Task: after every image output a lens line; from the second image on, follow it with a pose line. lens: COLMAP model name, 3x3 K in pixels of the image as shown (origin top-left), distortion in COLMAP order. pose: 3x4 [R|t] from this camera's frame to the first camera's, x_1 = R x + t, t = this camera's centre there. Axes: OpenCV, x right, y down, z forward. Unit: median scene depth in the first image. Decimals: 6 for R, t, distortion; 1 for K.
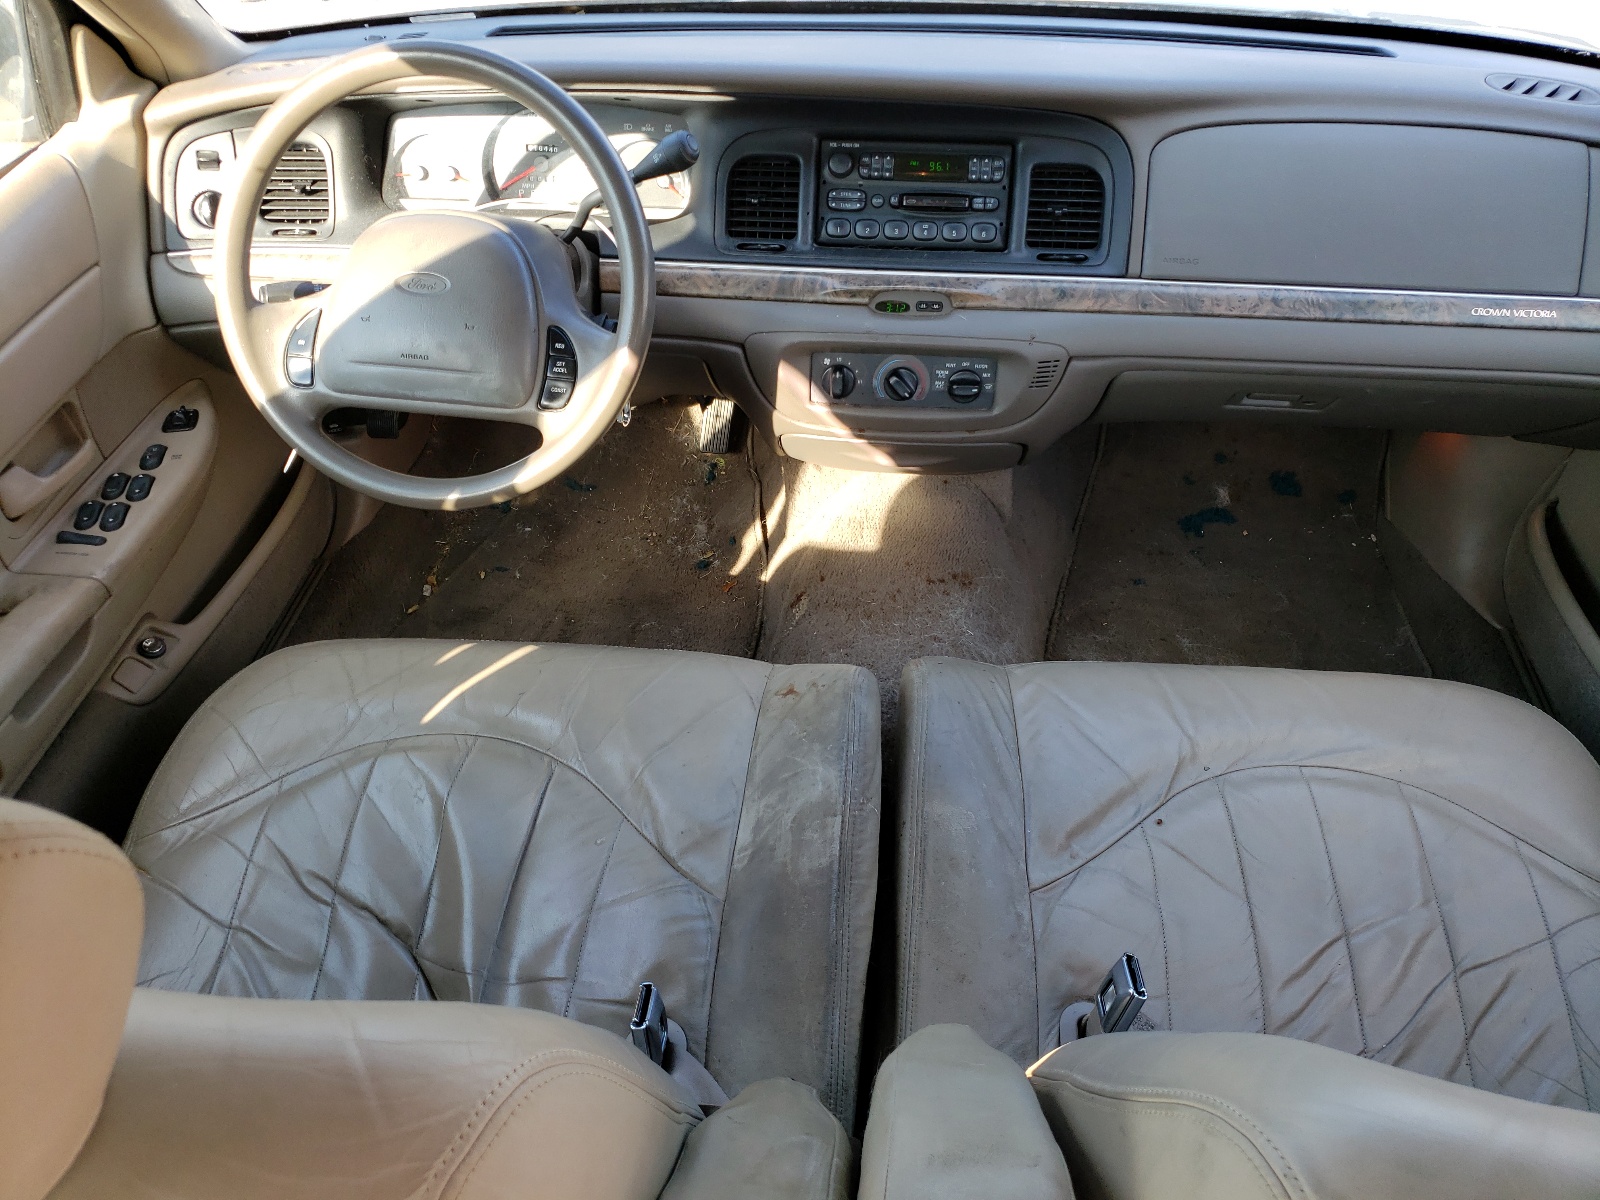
lens RADIAL K [[1334.3, 0, 800.0], [0, 1334.3, 600.0], [0, 0, 1]] dist [-0.006578, -0.004792]
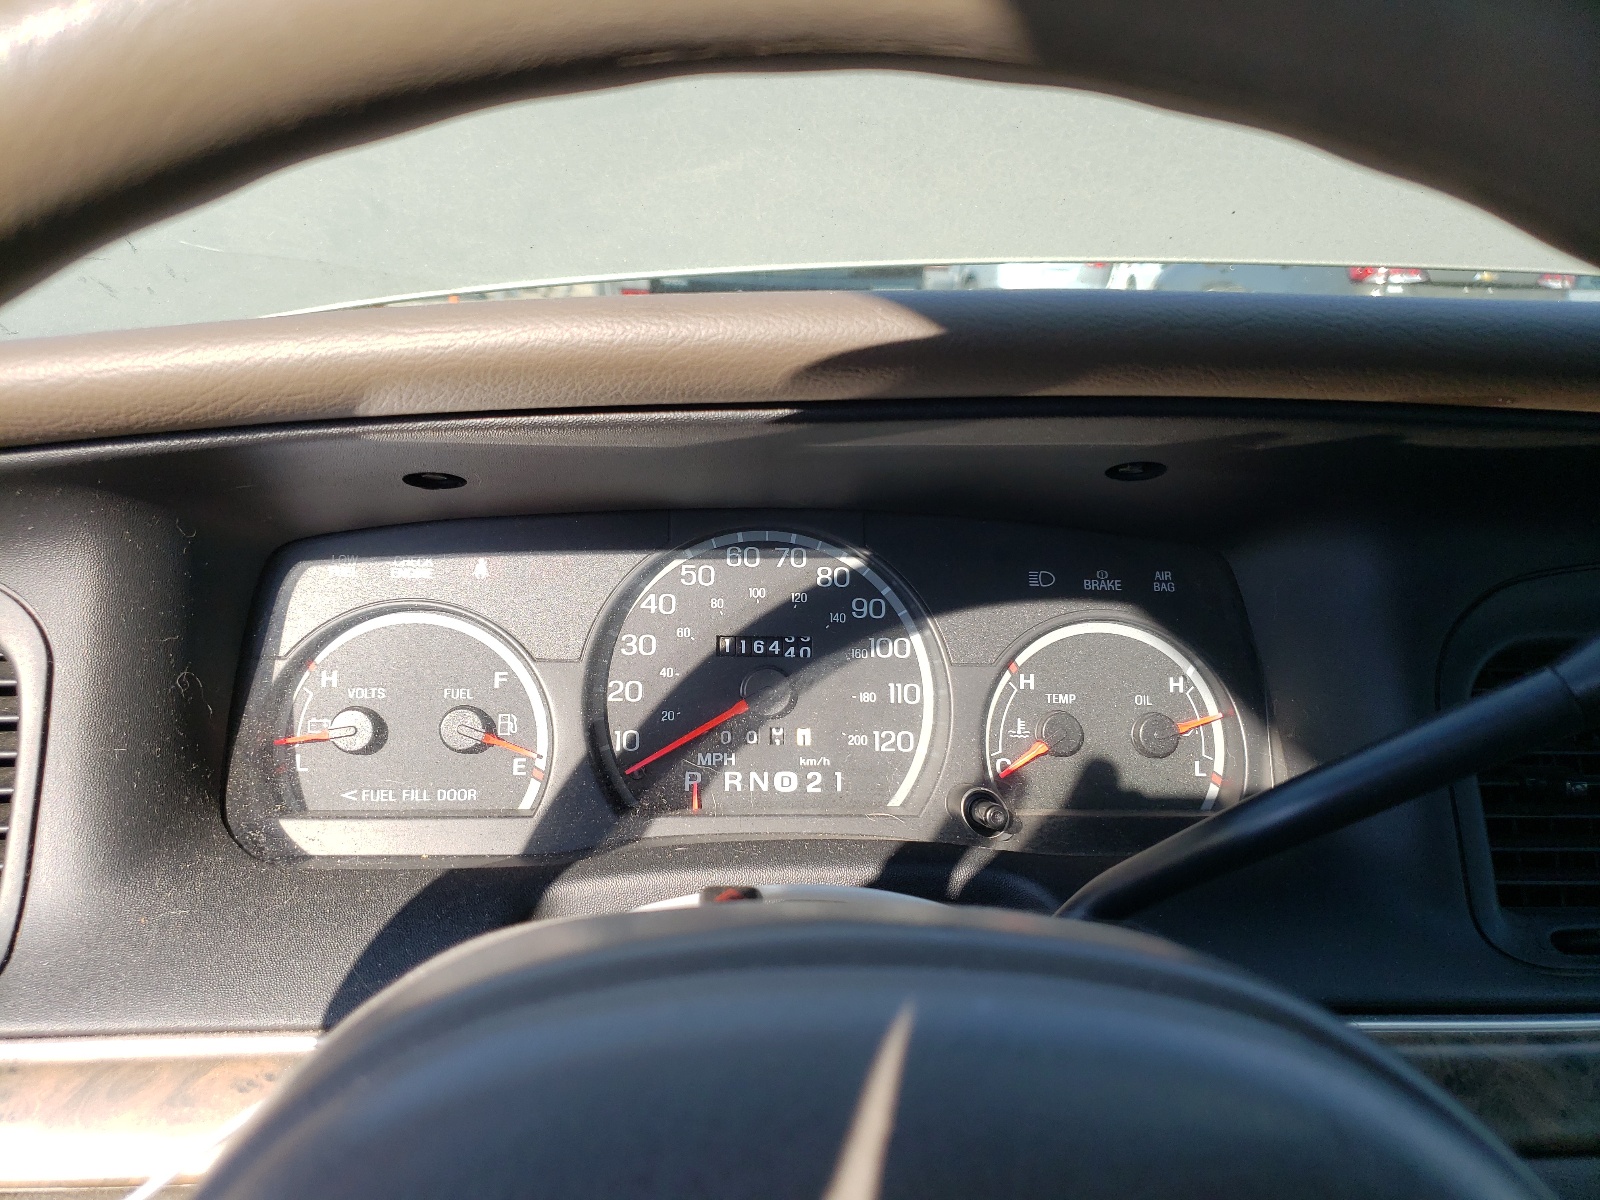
lens RADIAL K [[1334.3, 0, 800.0], [0, 1334.3, 600.0], [0, 0, 1]] dist [-0.006578, -0.004792]
pose [[0.982024, -0.006842, 0.188634, -0.245332], [0.083234, 0.912635, -0.400212, -0.219956], [-0.169416, 0.408719, 0.896798, 0.705224]]
